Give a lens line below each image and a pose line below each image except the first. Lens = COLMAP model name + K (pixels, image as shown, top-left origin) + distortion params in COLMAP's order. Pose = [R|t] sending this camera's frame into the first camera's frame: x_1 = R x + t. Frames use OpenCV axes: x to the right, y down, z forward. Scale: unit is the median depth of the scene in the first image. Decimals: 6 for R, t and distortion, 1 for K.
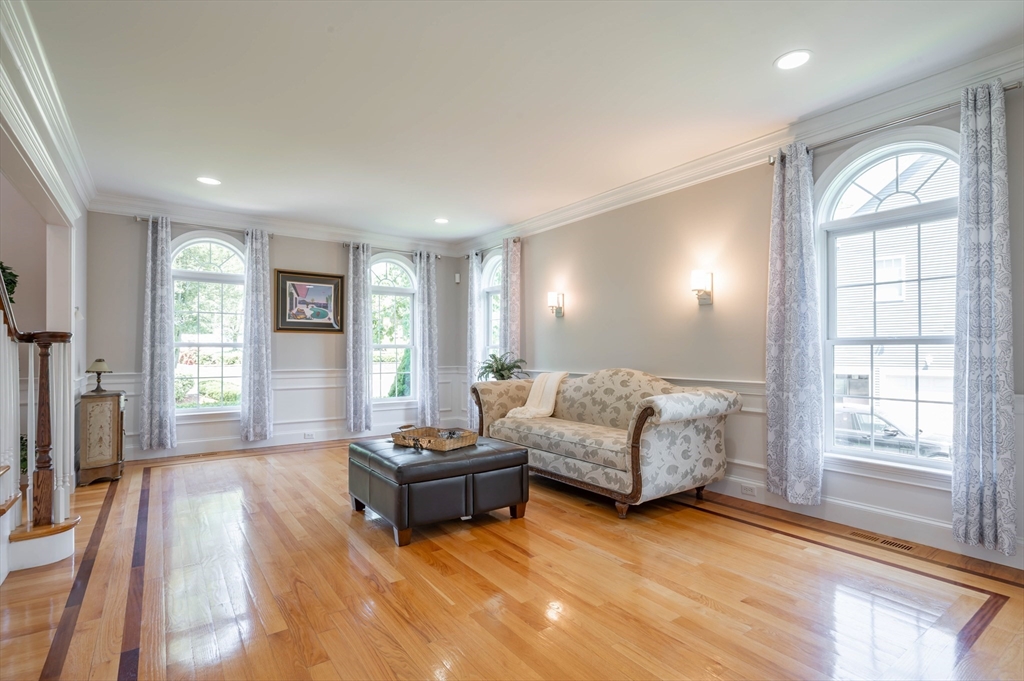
lens RADIAL K [[500.1, 0, 534.9], [0, 500.1, 351.1], [0, 0, 1]] dist [-0.002120, 0.001077]
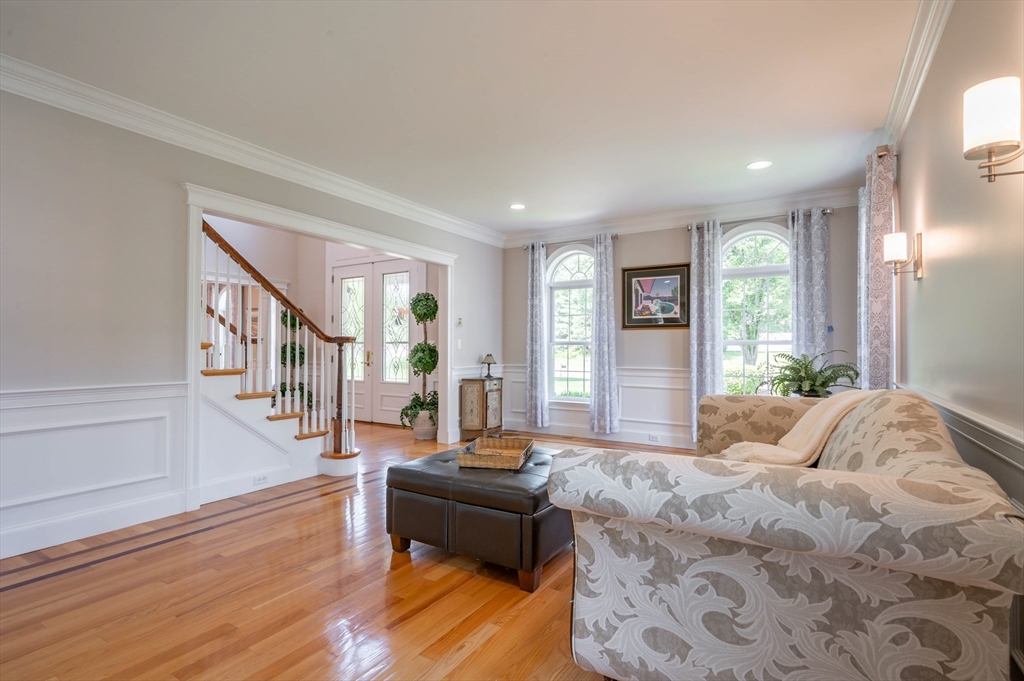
lens RADIAL K [[500.1, 0, 512.3], [0, 500.1, 343.9], [0, 0, 1]] dist [-0.002120, 0.001077]
pose [[0.359402, -0.006799, -0.933158, 0.348858], [-0.001837, 0.999966, -0.007993, -0.000873], [0.933181, 0.004587, 0.359377, 0.420602]]
